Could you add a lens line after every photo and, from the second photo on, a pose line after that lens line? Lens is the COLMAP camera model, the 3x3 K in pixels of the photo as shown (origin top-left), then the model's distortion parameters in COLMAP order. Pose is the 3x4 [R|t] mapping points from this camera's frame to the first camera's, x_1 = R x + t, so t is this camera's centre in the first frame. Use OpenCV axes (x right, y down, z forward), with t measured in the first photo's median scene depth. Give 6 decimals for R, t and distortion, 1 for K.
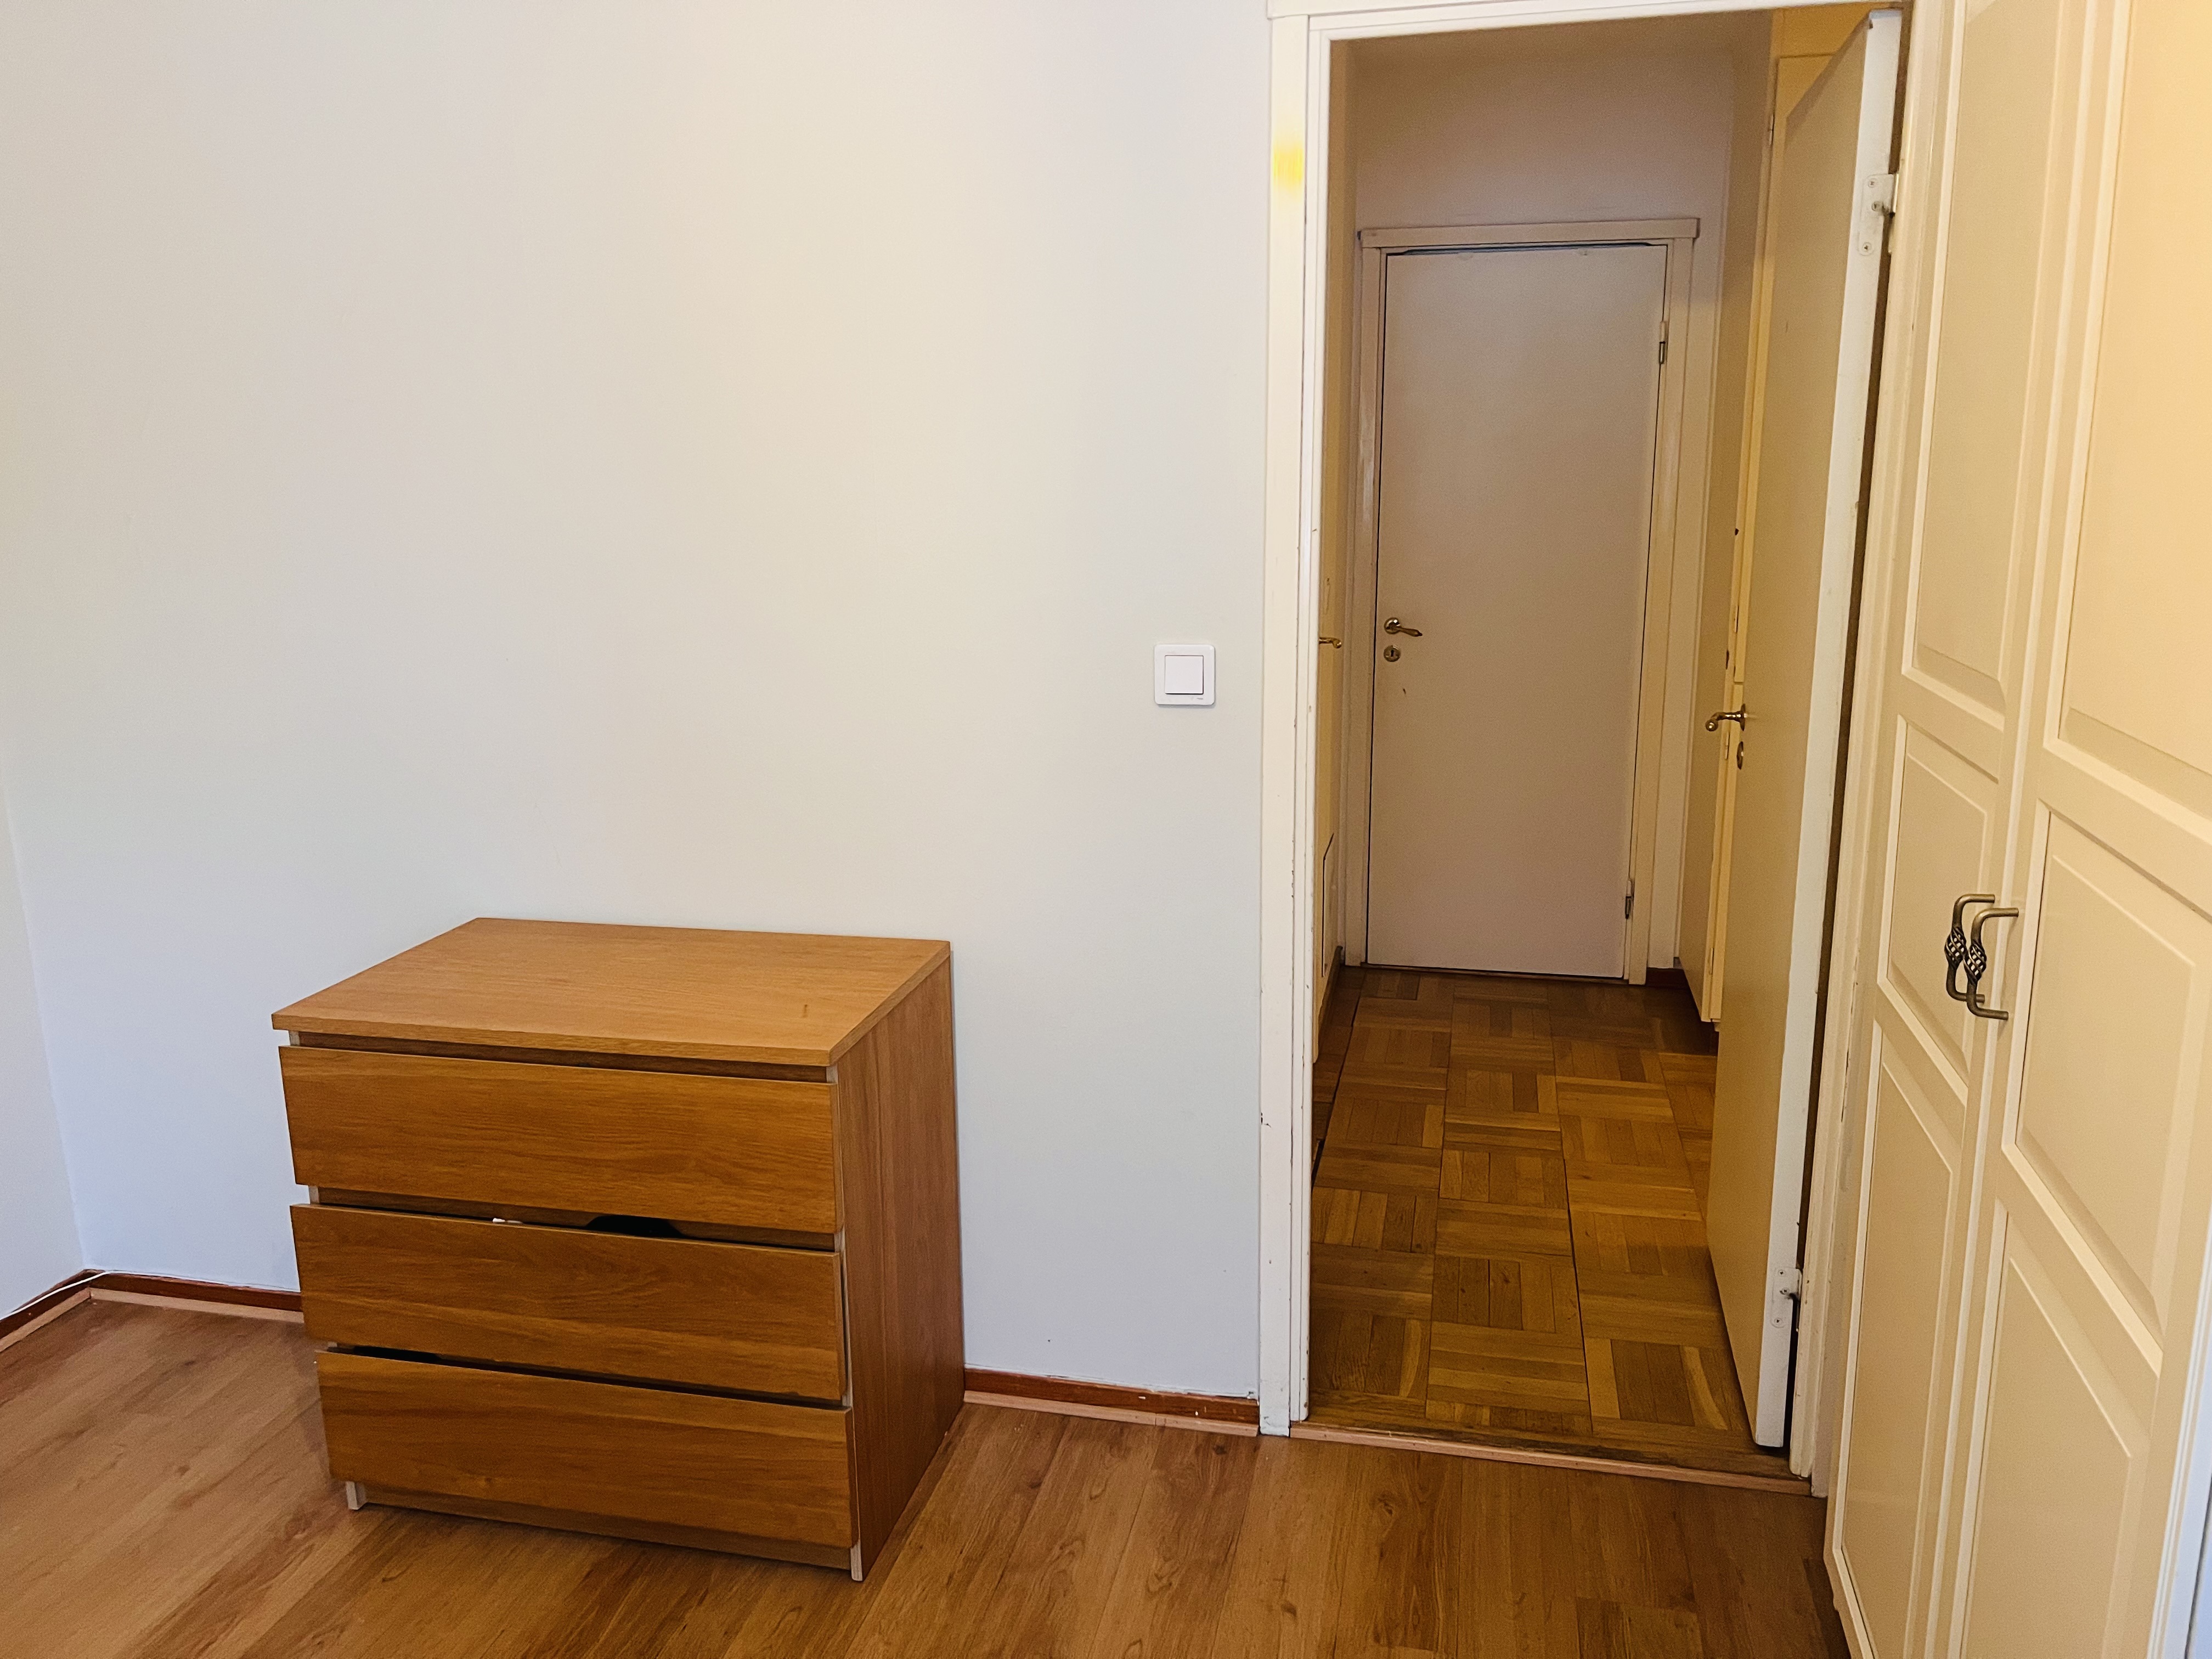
lens RADIAL K [[1655.7, 0, 1098.9], [0, 1655.7, 826.1], [0, 0, 1]] dist [0.028572, -0.037320]
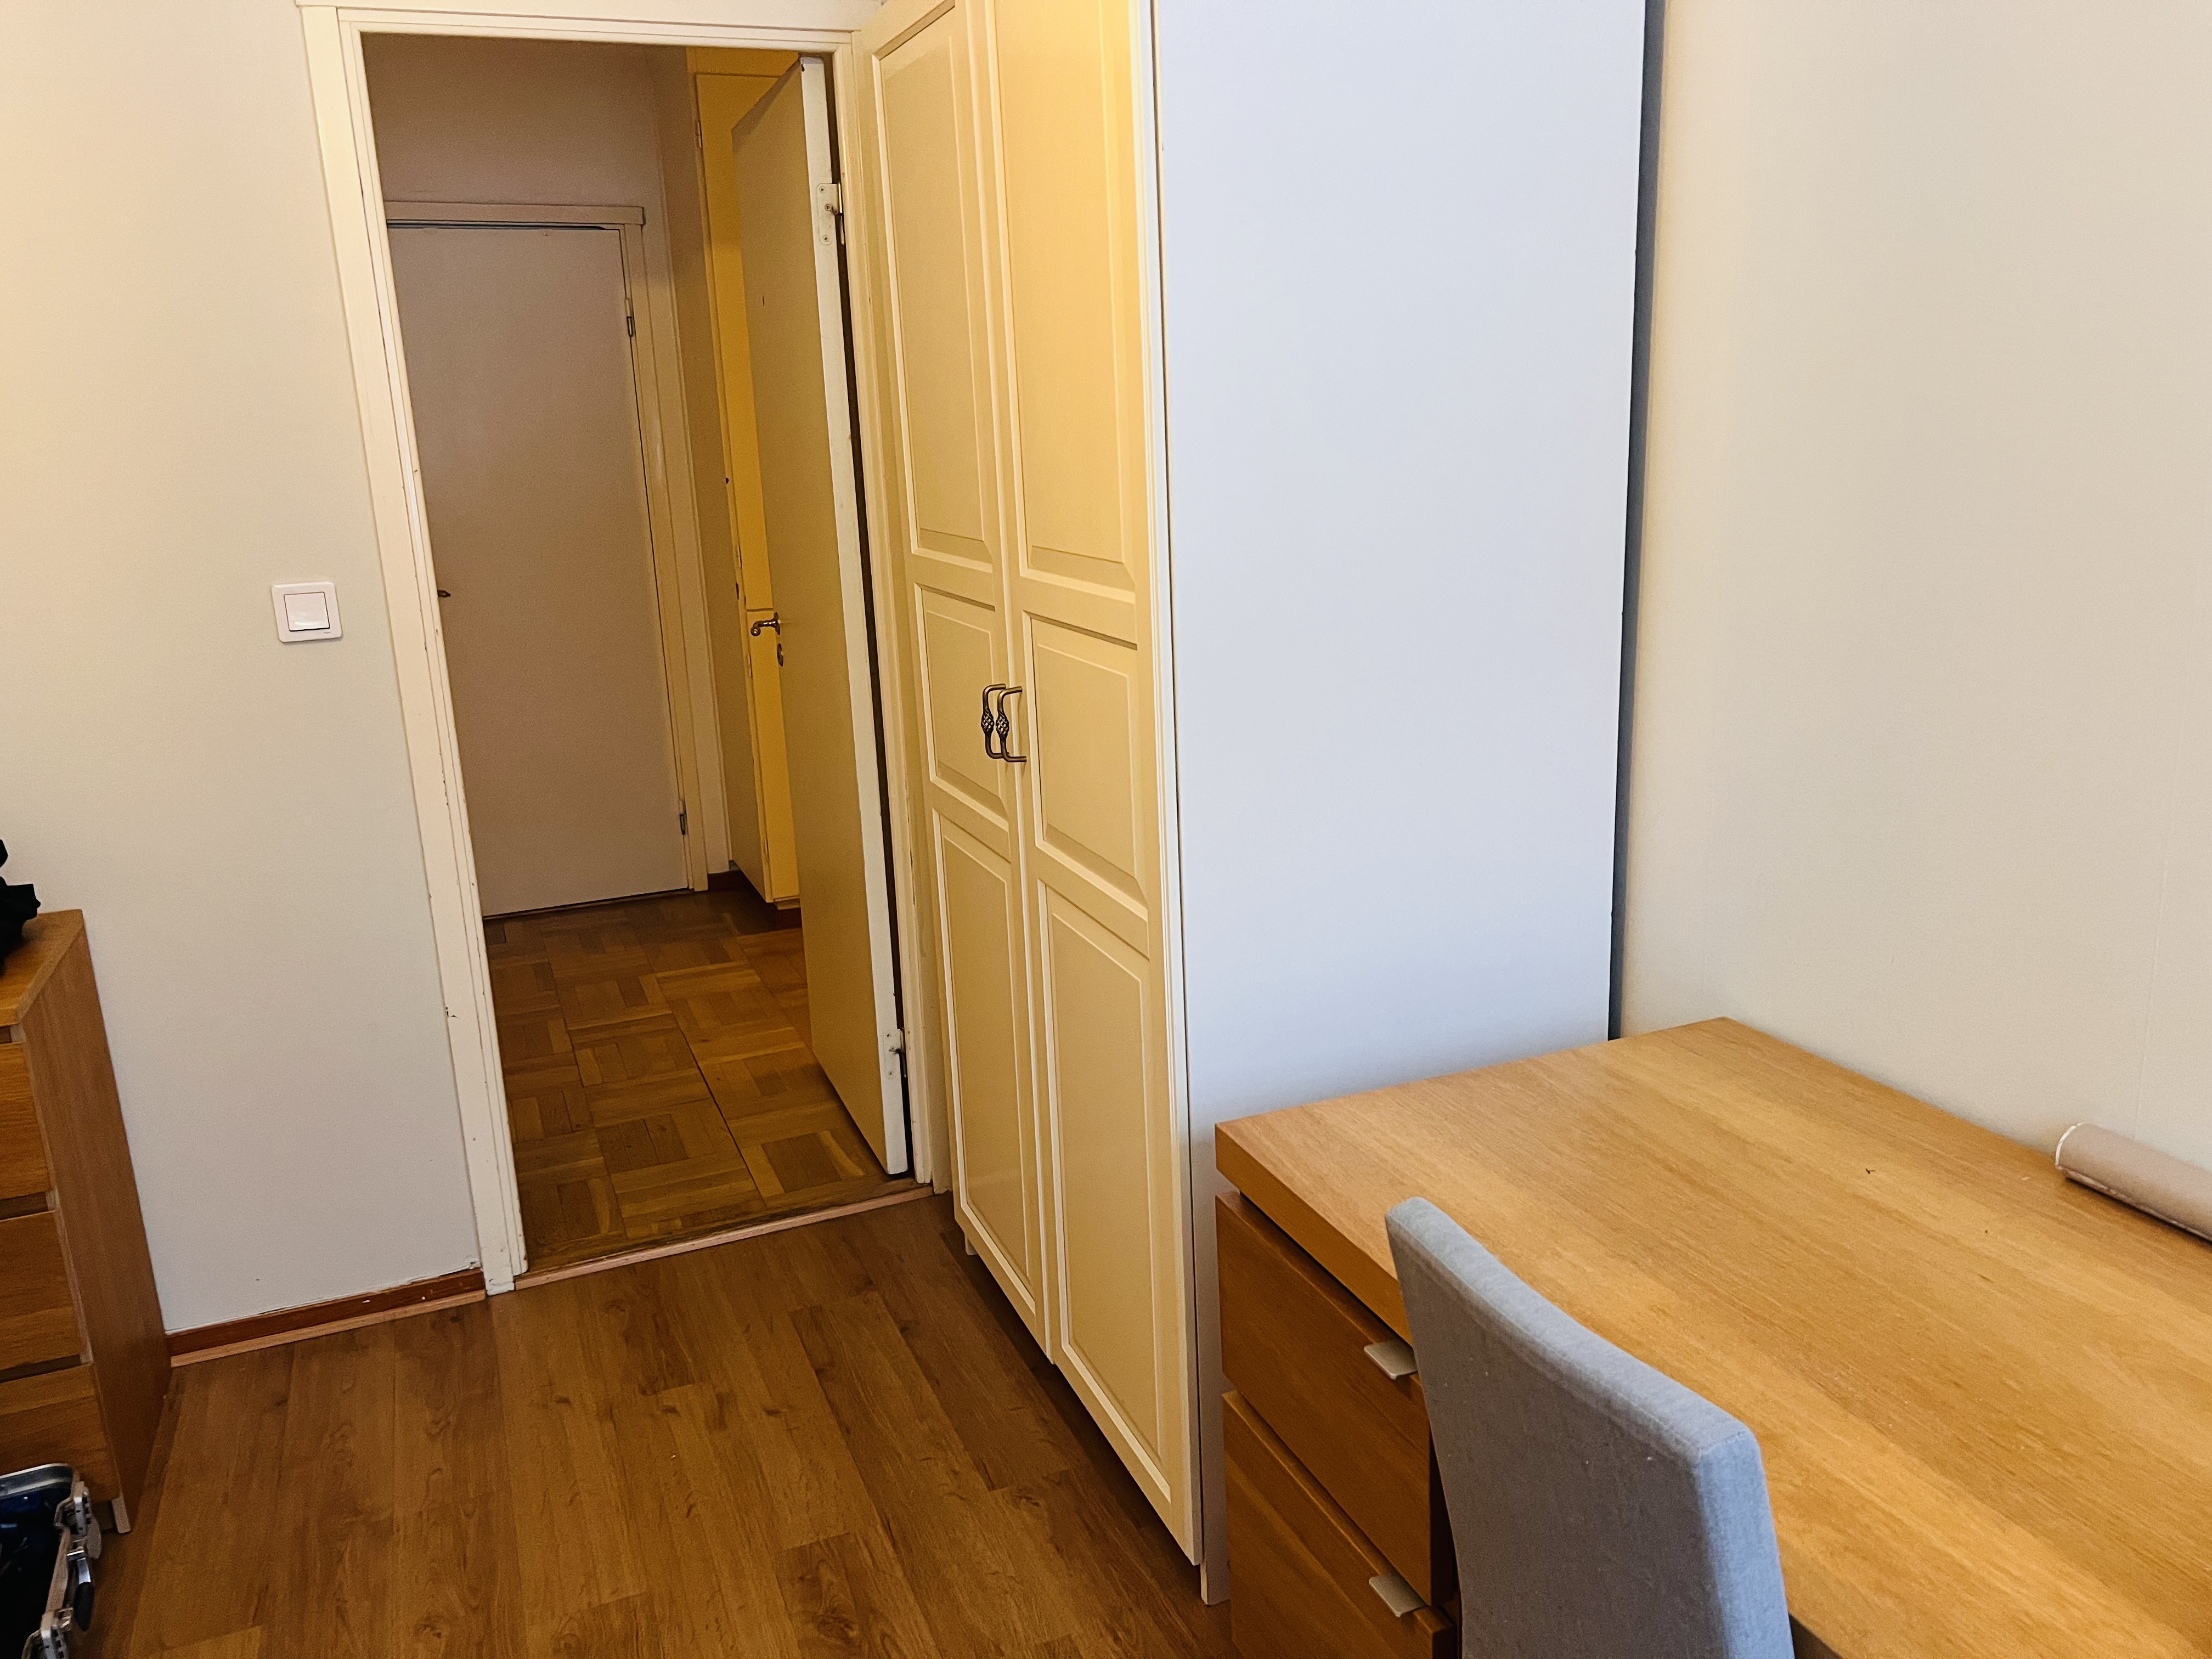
lens RADIAL K [[1655.7, 0, 1098.9], [0, 1655.7, 826.1], [0, 0, 1]] dist [0.028572, -0.037320]
pose [[0.816488, -0.156387, 0.555779, -0.136397], [0.151725, 0.986902, 0.054800, 0.058180], [-0.557070, 0.039582, 0.829522, -0.155541]]
